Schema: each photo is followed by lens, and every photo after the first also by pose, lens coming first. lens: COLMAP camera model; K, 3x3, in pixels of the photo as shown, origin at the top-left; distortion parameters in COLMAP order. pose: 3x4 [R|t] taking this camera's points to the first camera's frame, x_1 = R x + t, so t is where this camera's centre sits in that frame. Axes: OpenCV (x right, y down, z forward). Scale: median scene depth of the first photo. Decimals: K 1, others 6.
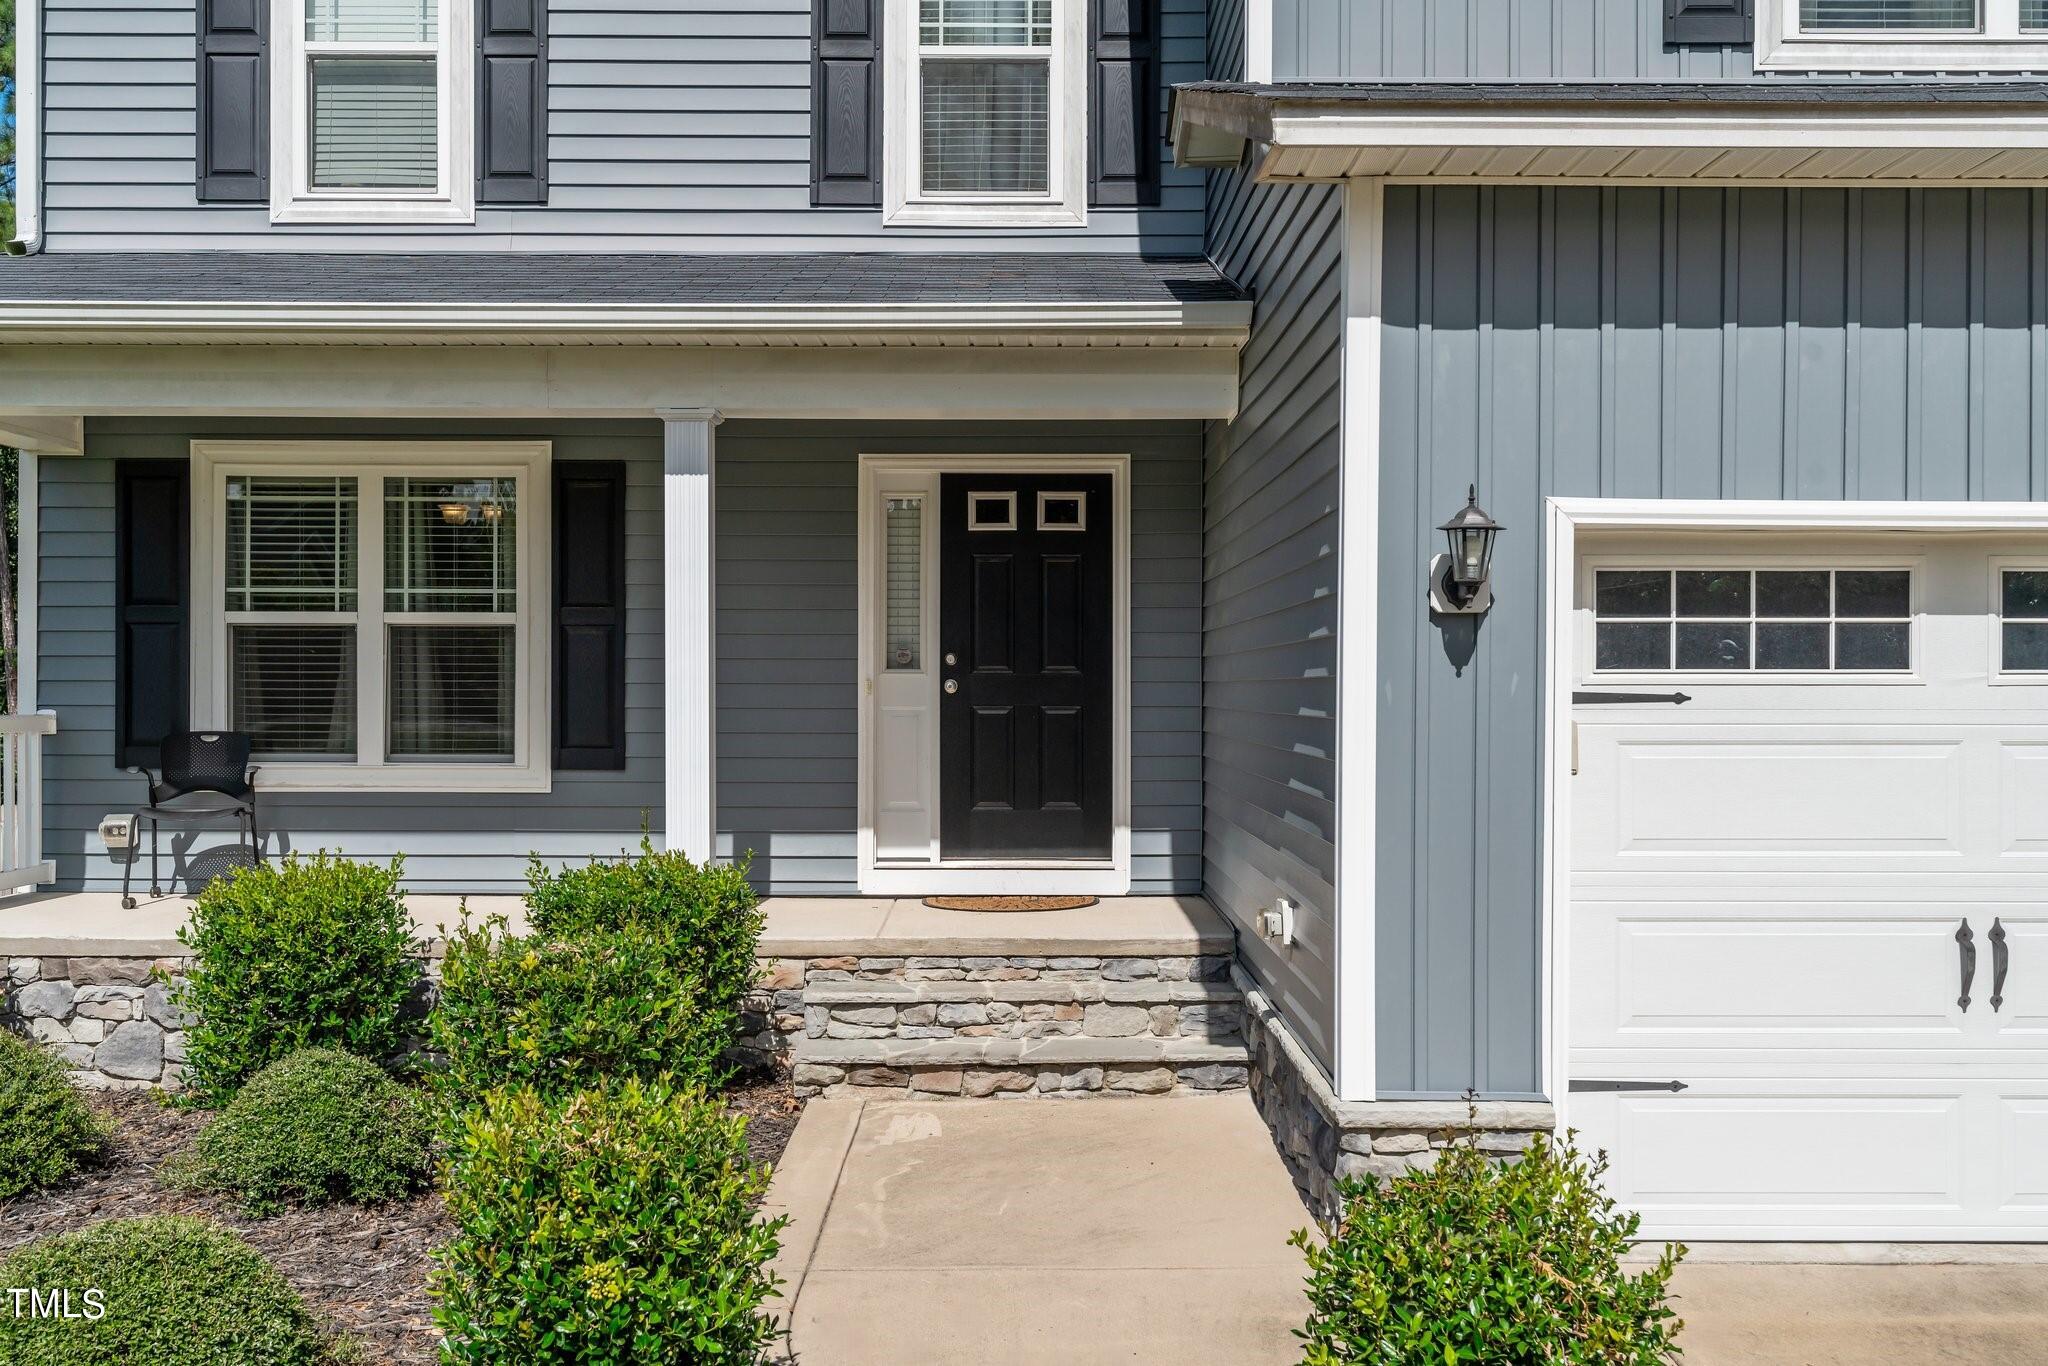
lens RADIAL K [[1867.8, 0, 1024.3], [0, 1867.8, 693.7], [0, 0, 1]] dist [0.007550, 0.007857]
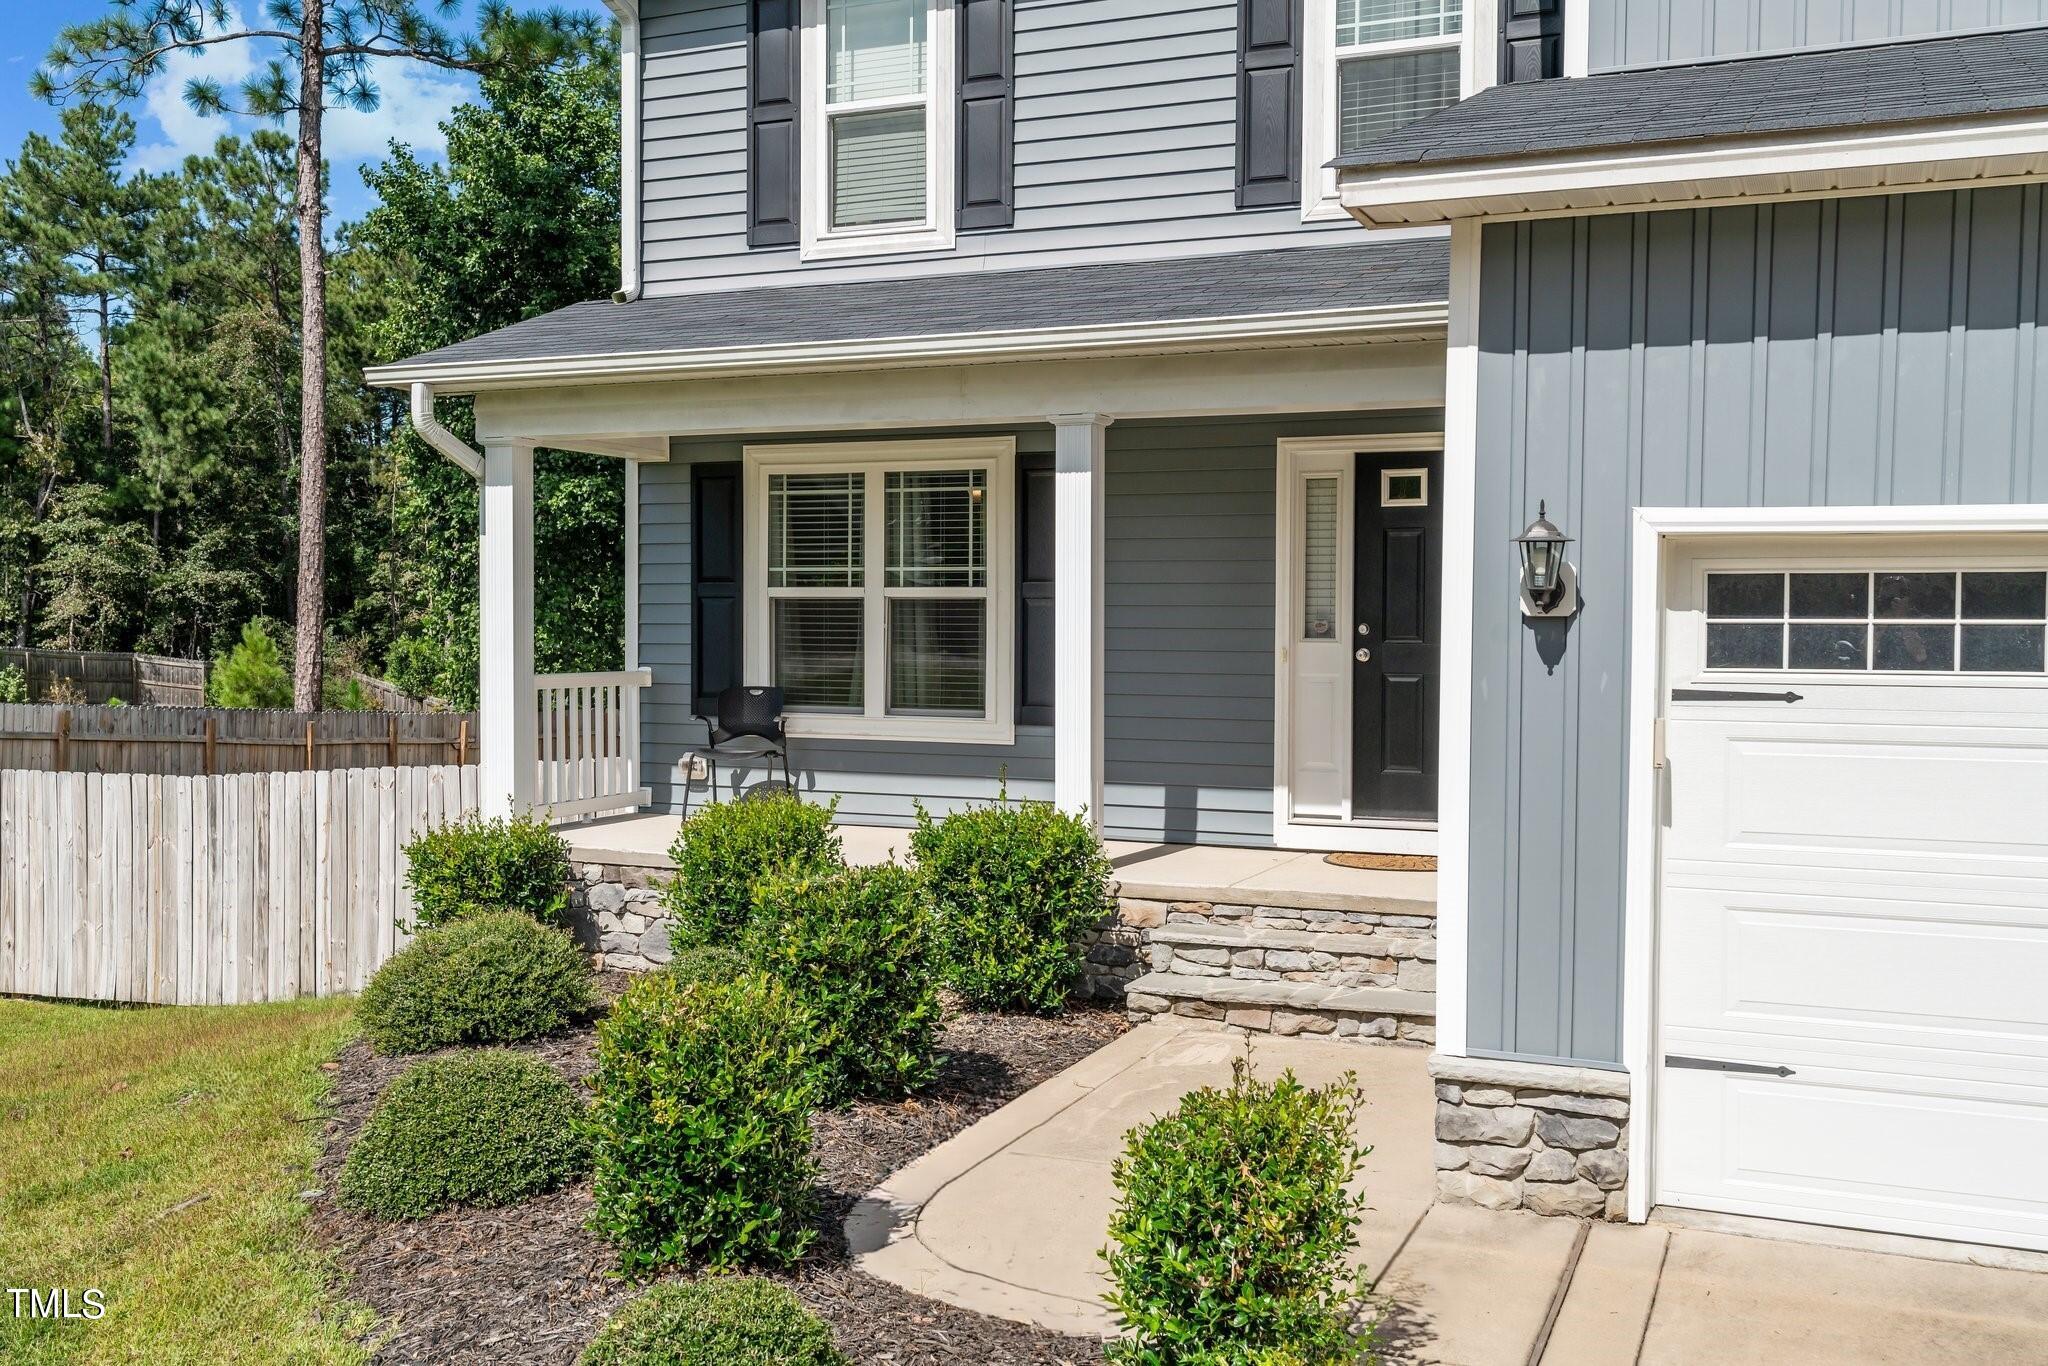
lens RADIAL K [[1951.2, 0, 1024.0], [0, 1951.2, 683.0], [0, 0, 1]] dist [0.011773, 0.004564]
pose [[0.916633, 0.015556, -0.399428, 0.229505], [-0.003642, 0.999526, 0.030569, -0.021440], [0.399714, -0.026566, 0.916255, -0.090051]]
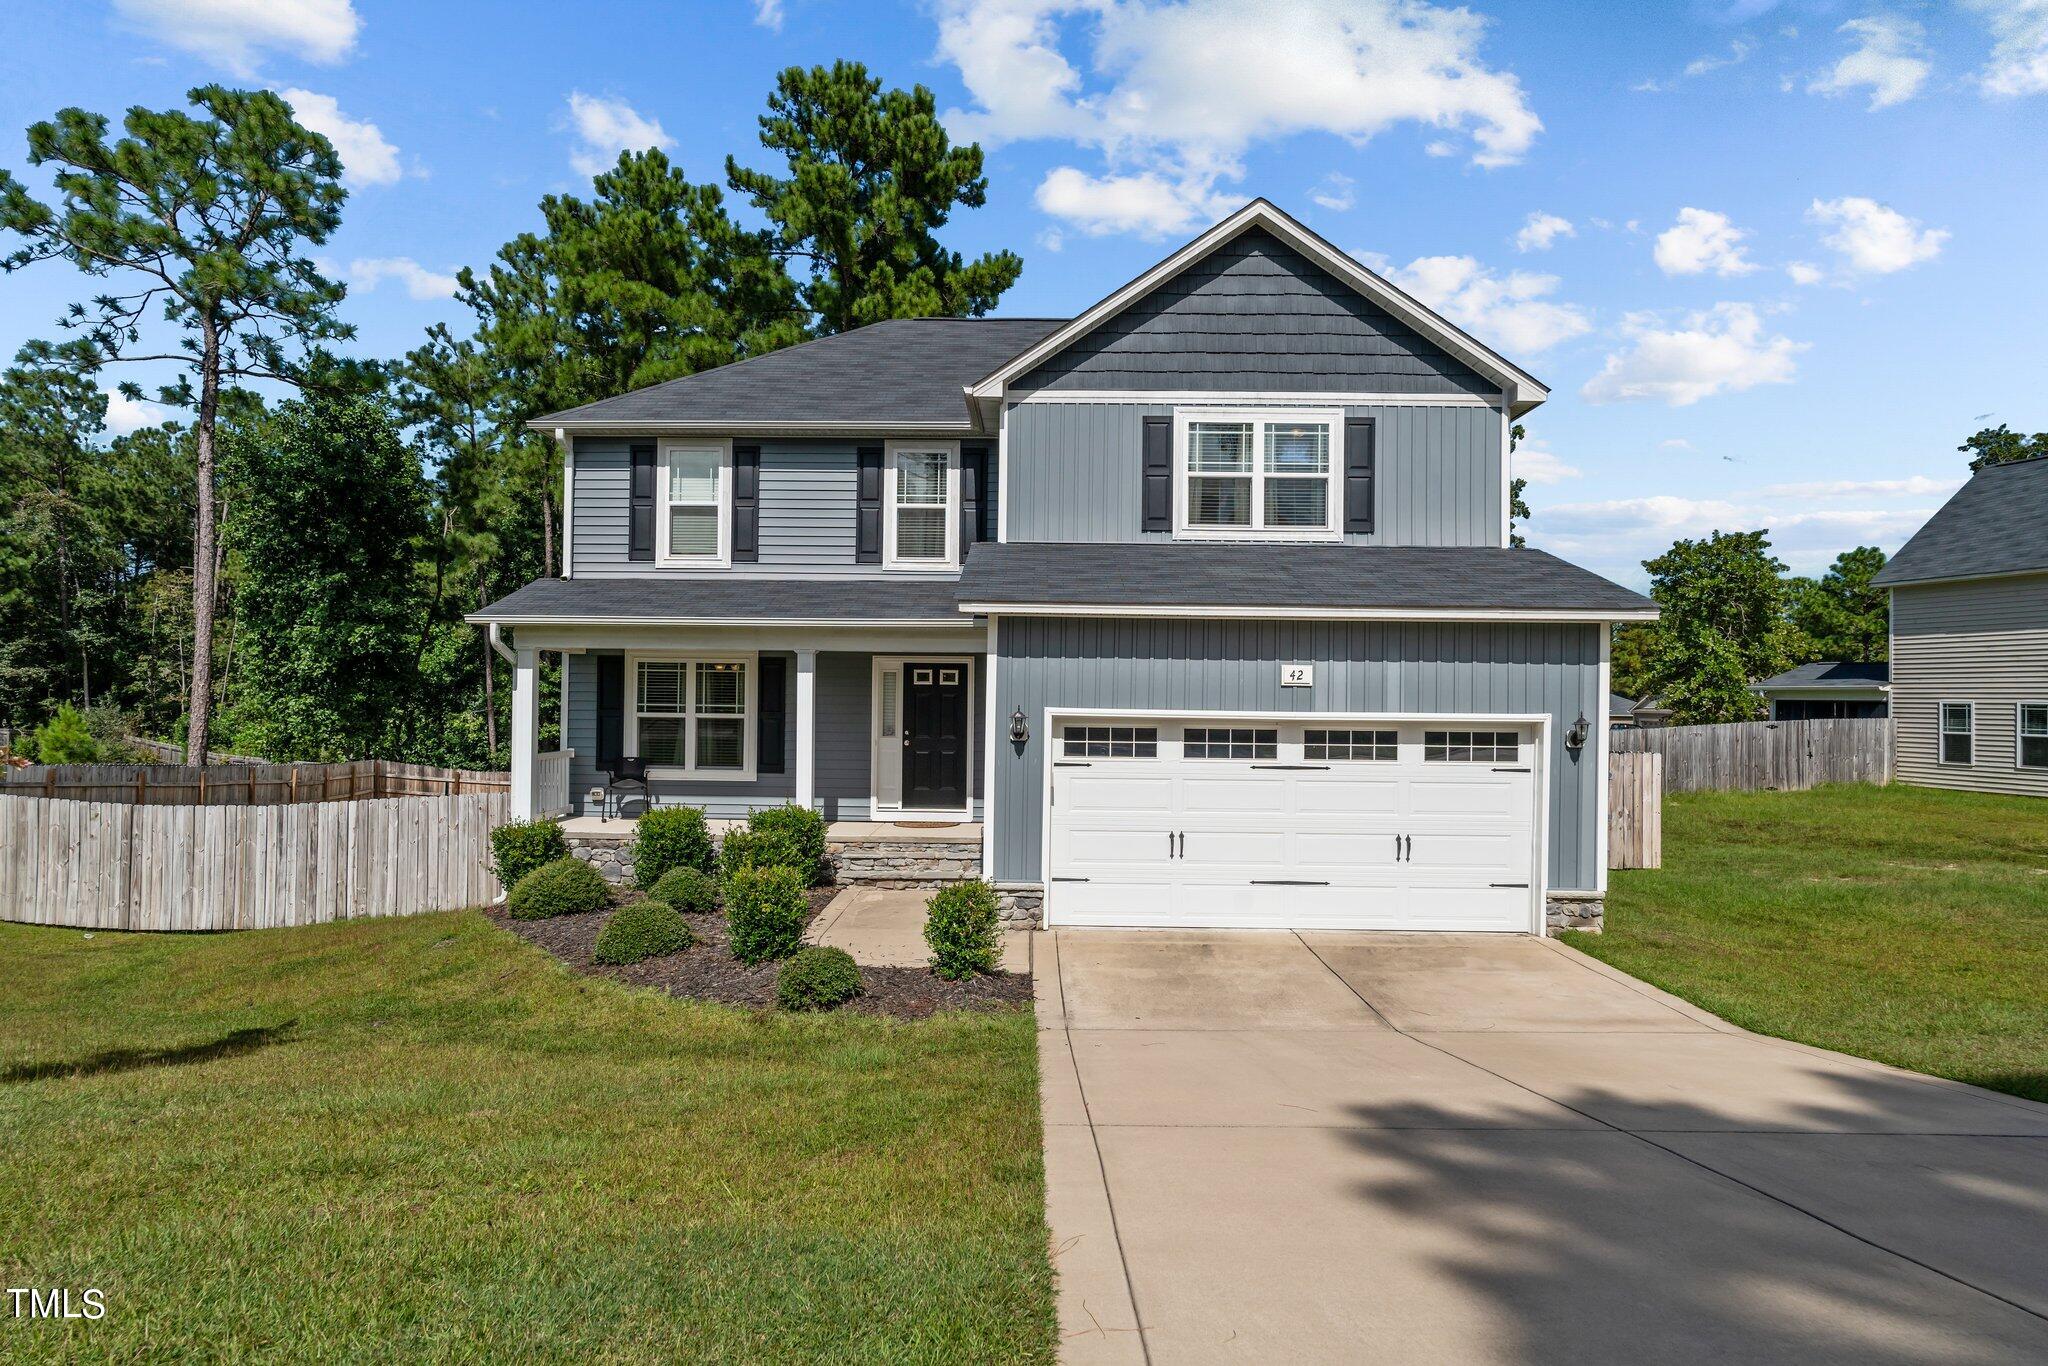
lens RADIAL K [[1126.0, 0, 1020.3], [0, 1126.0, 692.5], [0, 0, 1]] dist [-0.003492, -0.000228]
pose [[0.999751, 0.009446, -0.020239, 0.156058], [-0.009629, 0.999914, -0.008959, -0.063752], [0.020152, 0.009151, 0.999755, -0.606868]]
